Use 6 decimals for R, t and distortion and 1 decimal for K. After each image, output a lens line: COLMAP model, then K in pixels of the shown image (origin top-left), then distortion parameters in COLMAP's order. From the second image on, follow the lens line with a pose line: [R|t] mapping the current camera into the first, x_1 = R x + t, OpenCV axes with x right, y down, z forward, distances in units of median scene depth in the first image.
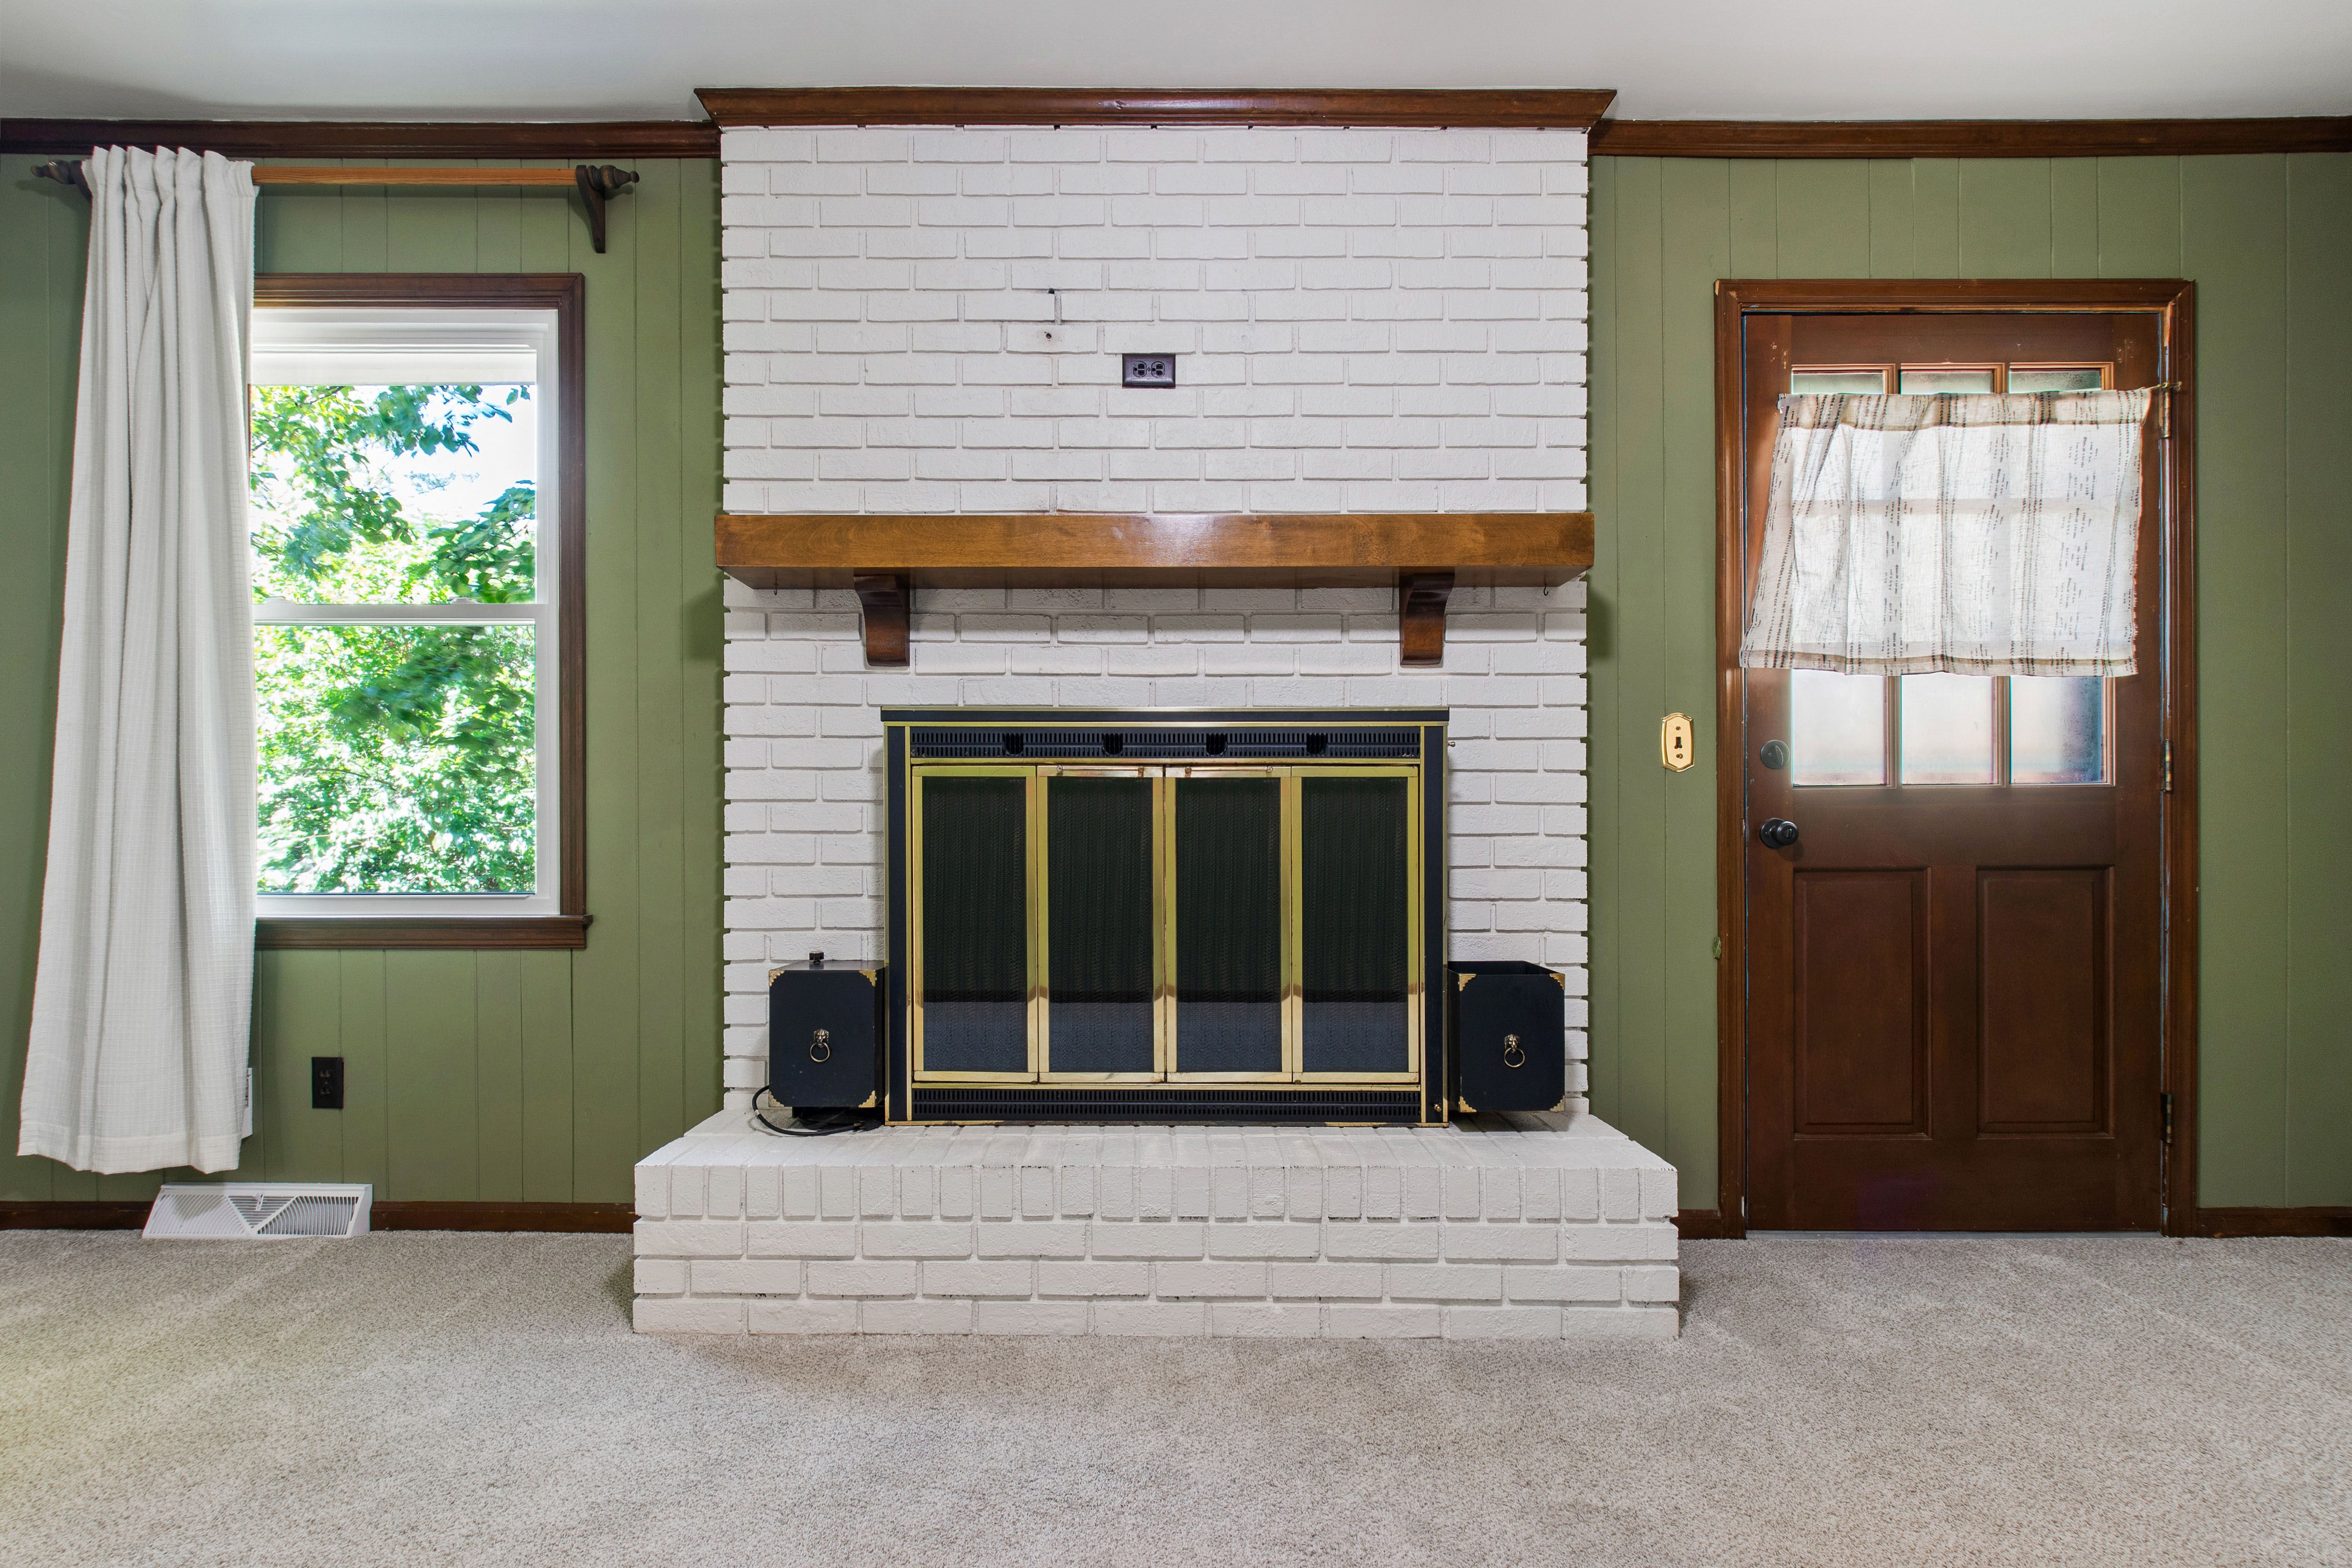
lens RADIAL K [[1115.8, 0, 1175.6], [0, 1115.8, 827.7], [0, 0, 1]] dist [-0.000568, -0.001132]
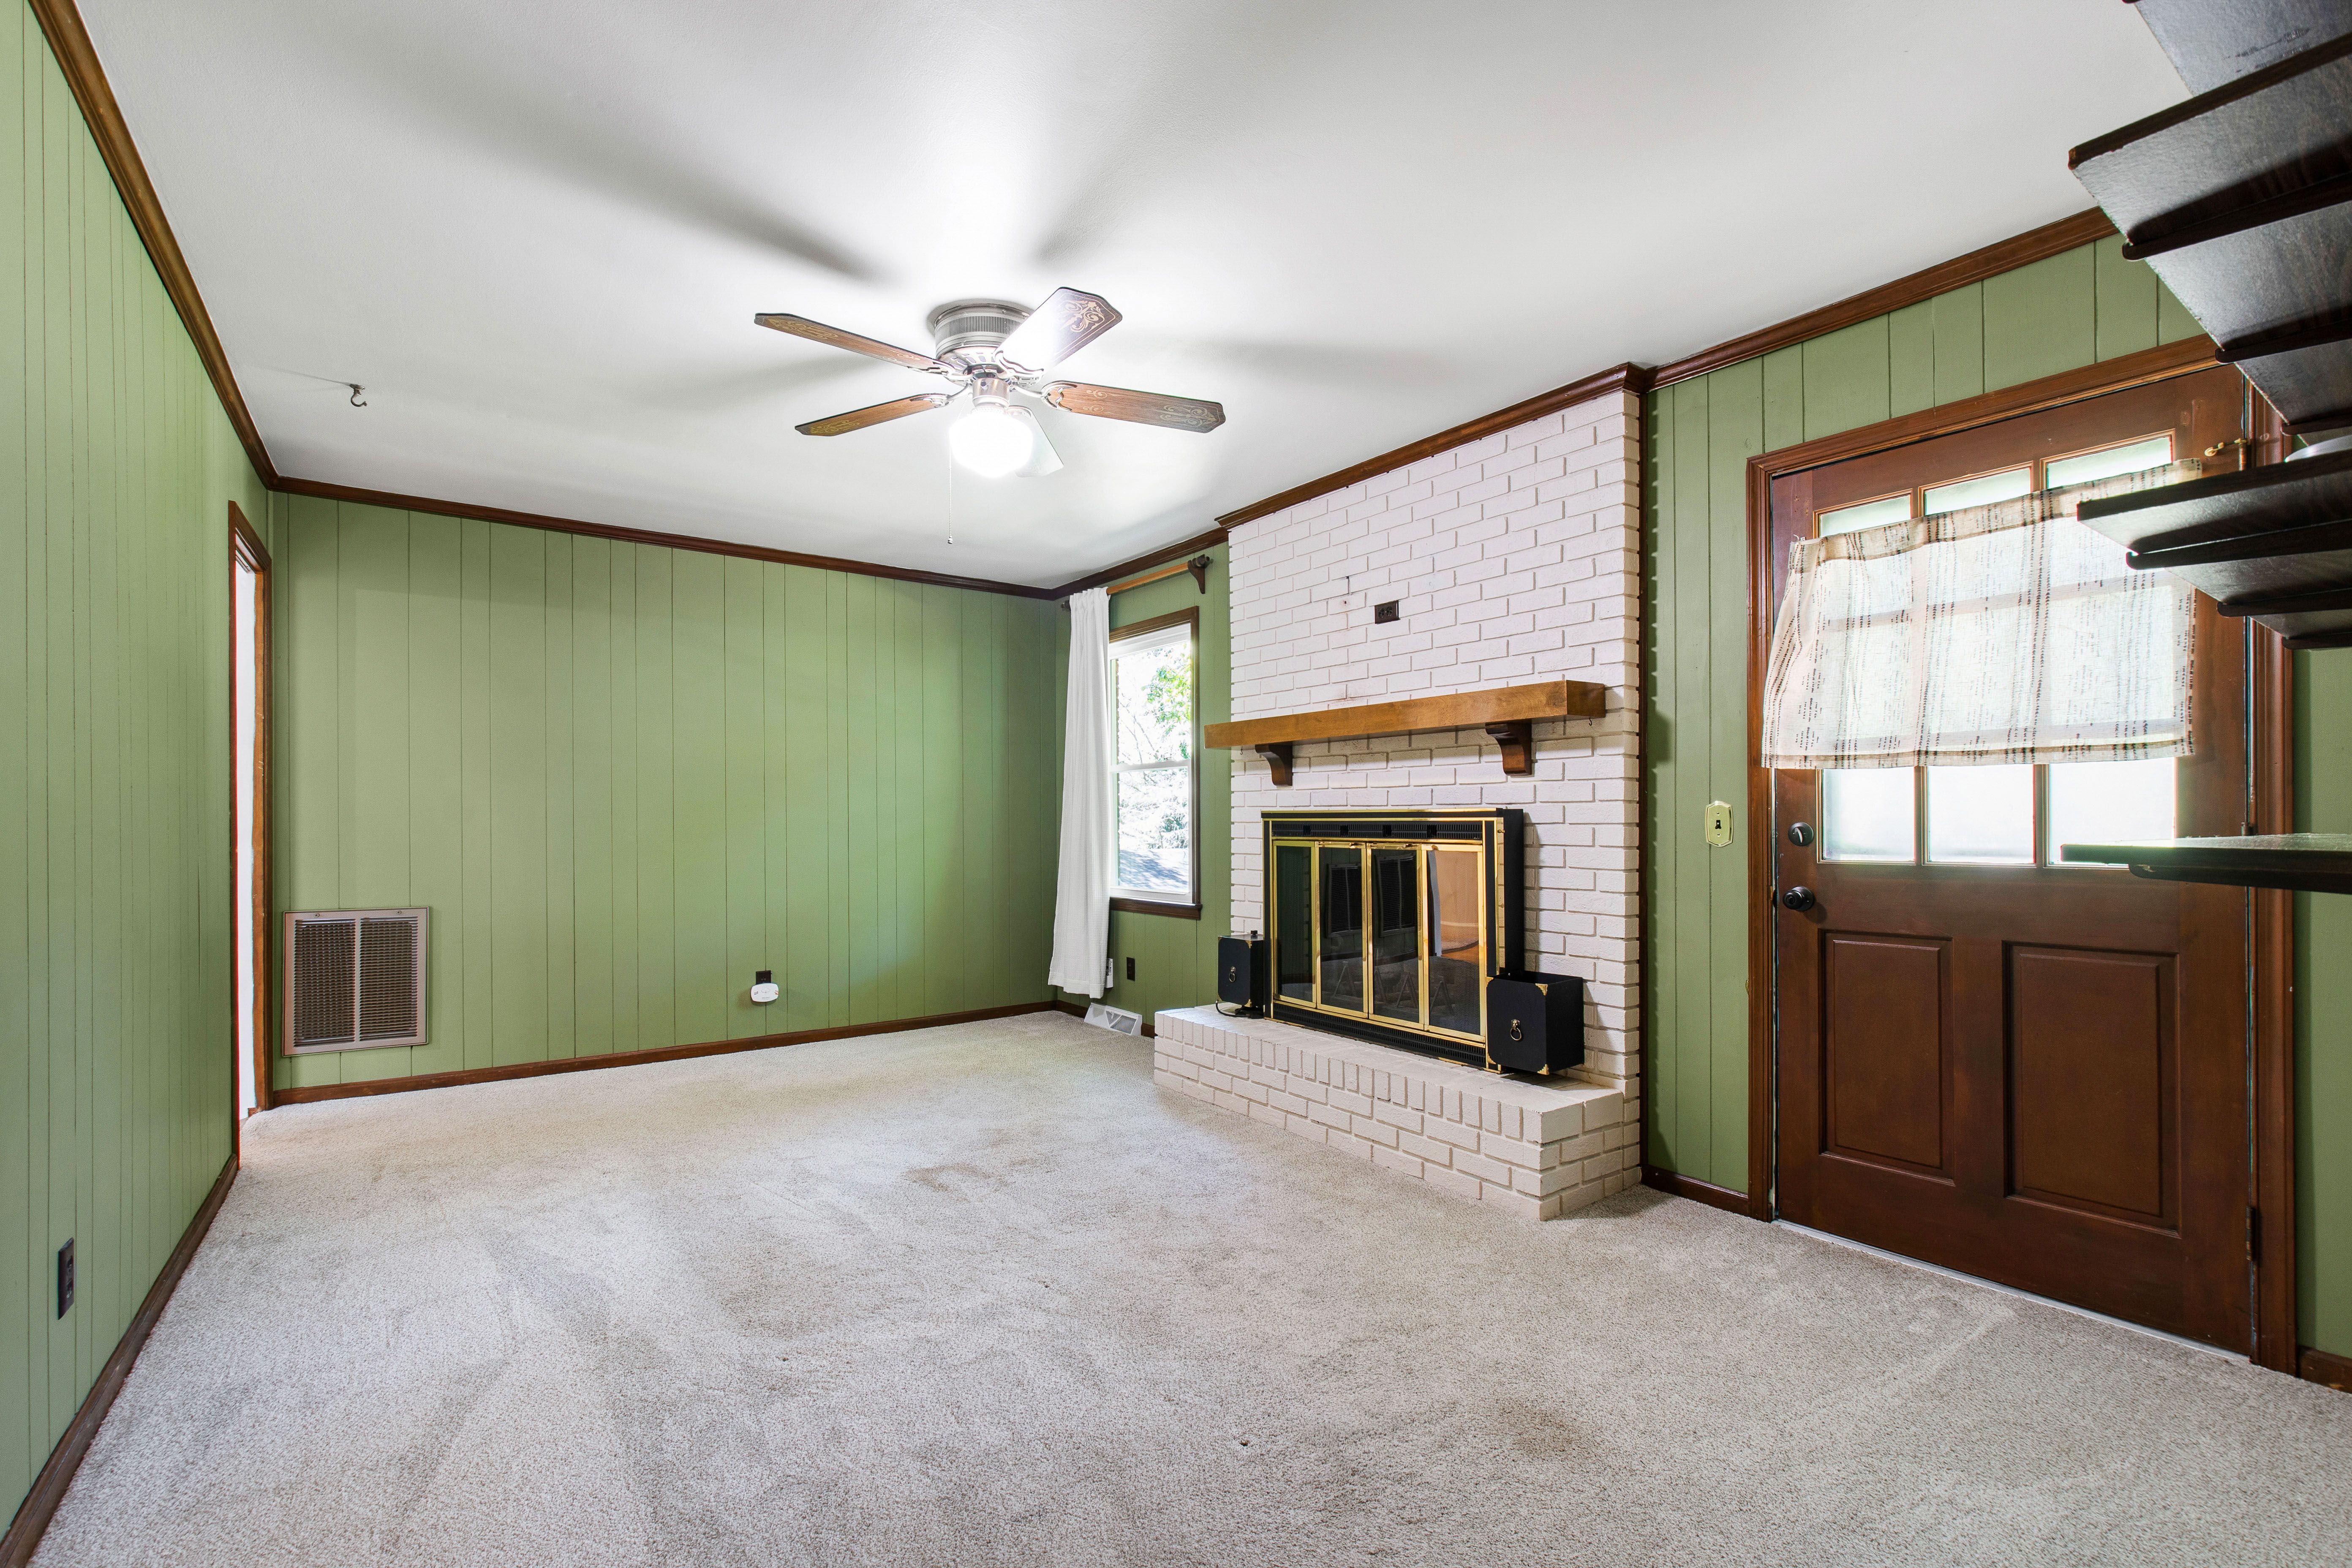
lens RADIAL K [[1037.7, 0, 1176.0], [0, 1037.7, 793.6], [0, 0, 1]] dist [-0.002615, -0.000336]
pose [[0.595945, -0.021998, -0.802724, 1.079998], [0.008210, 0.999739, -0.021301, -0.094724], [0.802984, 0.006104, 0.595970, -0.231648]]
